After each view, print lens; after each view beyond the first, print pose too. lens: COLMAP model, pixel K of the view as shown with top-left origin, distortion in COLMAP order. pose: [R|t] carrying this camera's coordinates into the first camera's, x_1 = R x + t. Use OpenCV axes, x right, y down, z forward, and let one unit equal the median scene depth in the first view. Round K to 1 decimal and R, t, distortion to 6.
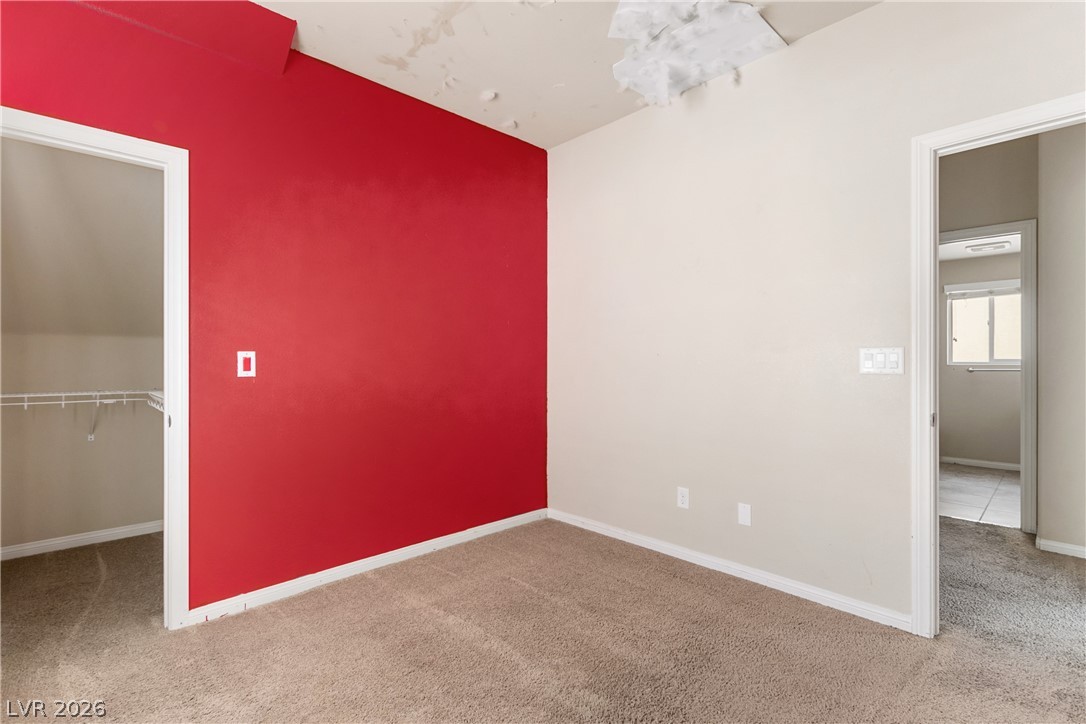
lens RADIAL K [[502.9, 0, 539.1], [0, 502.9, 361.4], [0, 0, 1]] dist [0.012681, -0.005203]
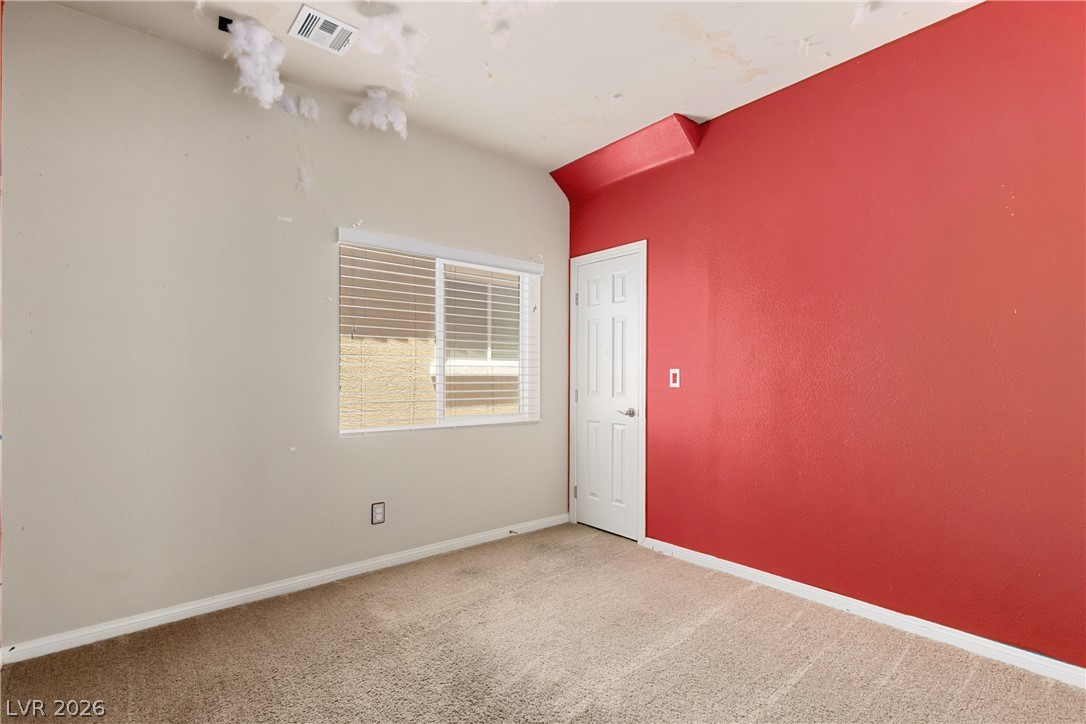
lens RADIAL K [[502.9, 0, 540.9], [0, 502.9, 367.6], [0, 0, 1]] dist [0.012681, -0.005203]
pose [[-0.049613, -0.004353, -0.998759, 0.798690], [0.005419, 0.999975, -0.004627, -0.018560], [0.998754, -0.005642, -0.049588, 0.701575]]
